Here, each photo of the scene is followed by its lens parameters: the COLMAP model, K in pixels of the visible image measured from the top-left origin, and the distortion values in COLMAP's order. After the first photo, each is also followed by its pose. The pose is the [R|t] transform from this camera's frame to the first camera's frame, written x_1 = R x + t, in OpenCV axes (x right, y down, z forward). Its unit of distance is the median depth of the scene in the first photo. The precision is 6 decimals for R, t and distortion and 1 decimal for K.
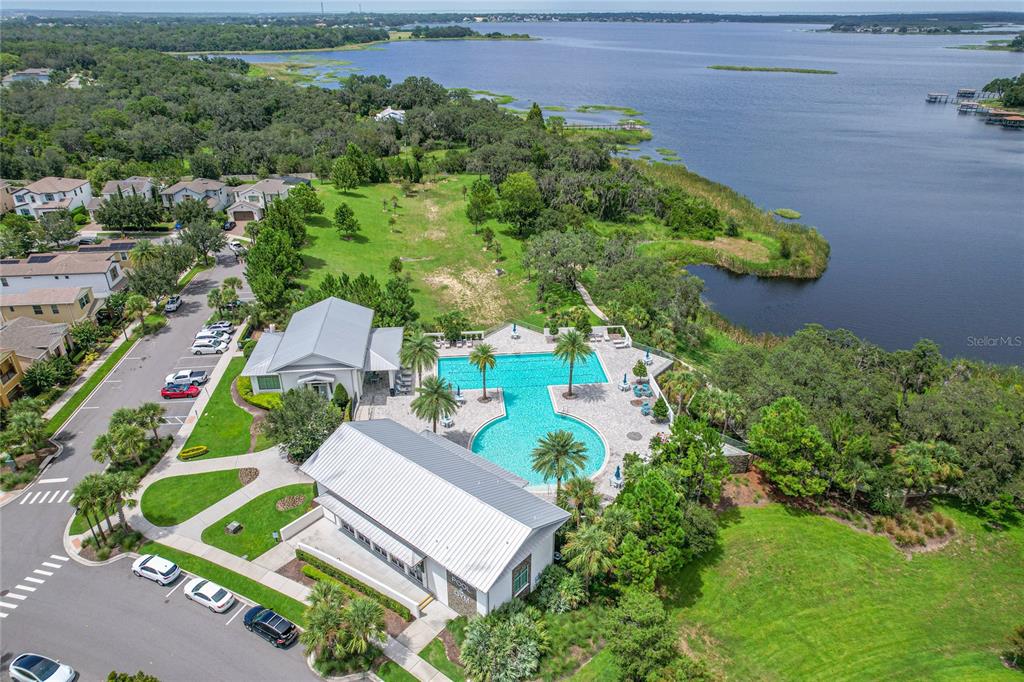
lens RADIAL K [[623.2, 0, 539.9], [0, 623.2, 341.3], [0, 0, 1]] dist [-0.071570, 0.059738]
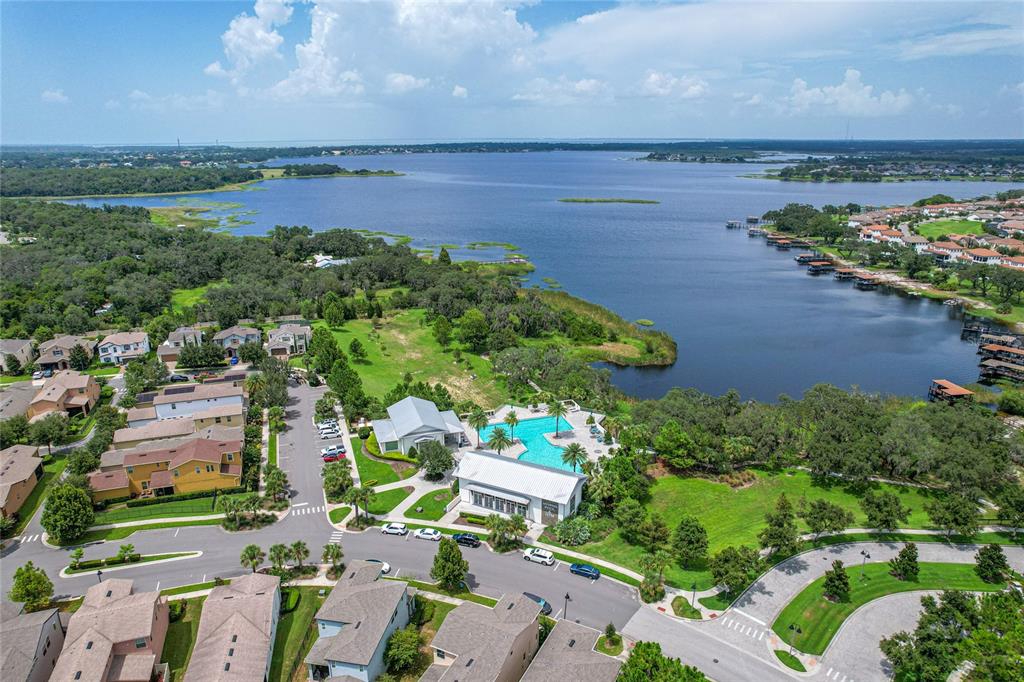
lens RADIAL K [[623.2, 0, 539.9], [0, 623.2, 341.3], [0, 0, 1]] dist [-0.071570, 0.059738]
pose [[0.971546, -0.069127, 0.226538, -0.216229], [0.107156, 0.981263, -0.160128, 0.054027], [-0.211224, 0.179846, 0.960750, -0.430985]]
